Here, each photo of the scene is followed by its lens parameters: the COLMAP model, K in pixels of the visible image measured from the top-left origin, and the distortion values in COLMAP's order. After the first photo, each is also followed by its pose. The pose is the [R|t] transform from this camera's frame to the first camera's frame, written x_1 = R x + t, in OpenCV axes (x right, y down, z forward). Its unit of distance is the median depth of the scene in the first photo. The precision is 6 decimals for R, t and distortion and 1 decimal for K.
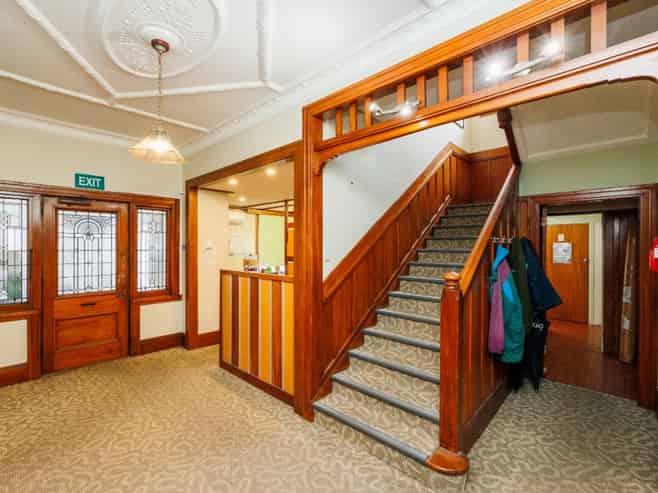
lens RADIAL K [[299.6, 0, 328.7], [0, 299.6, 245.6], [0, 0, 1]] dist [-0.002785, -0.000804]
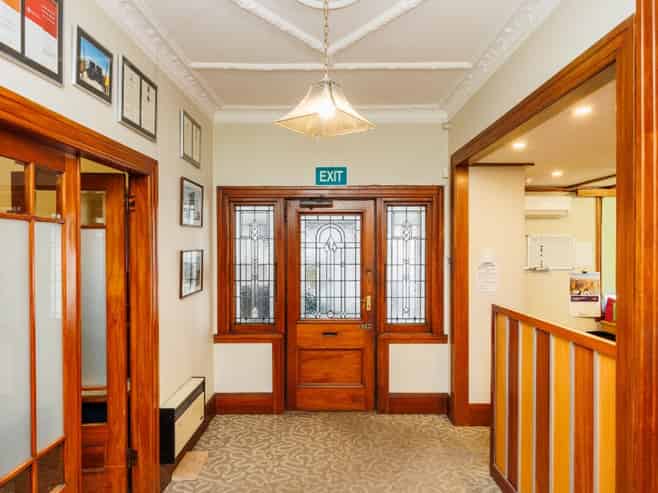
lens RADIAL K [[446.3, 0, 330.2], [0, 446.3, 249.9], [0, 0, 1]] dist [-0.009310, -0.004128]
pose [[0.675522, 0.006578, -0.737311, 0.049948], [-0.001186, 0.999969, 0.007834, -0.029425], [0.737339, -0.004418, 0.675508, 0.207745]]
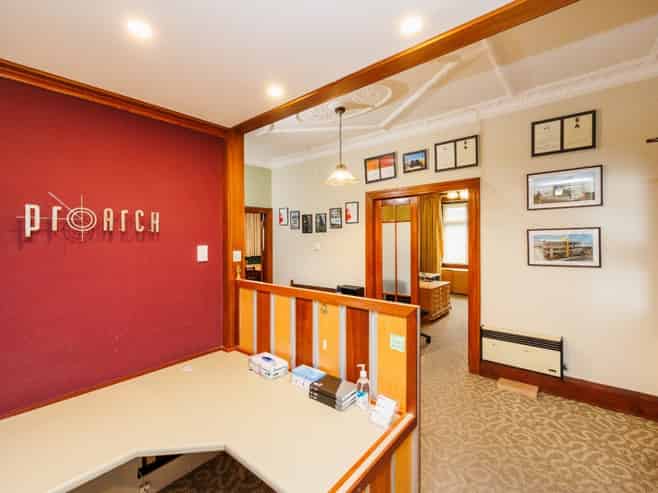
lens RADIAL K [[299.6, 0, 331.2], [0, 299.6, 241.1], [0, 0, 1]] dist [-0.002785, -0.000804]
pose [[-0.999073, 0.008633, -0.042171, -0.235977], [0.008316, 0.999936, 0.007703, -0.001185], [0.042235, 0.007345, -0.999081, 1.317433]]
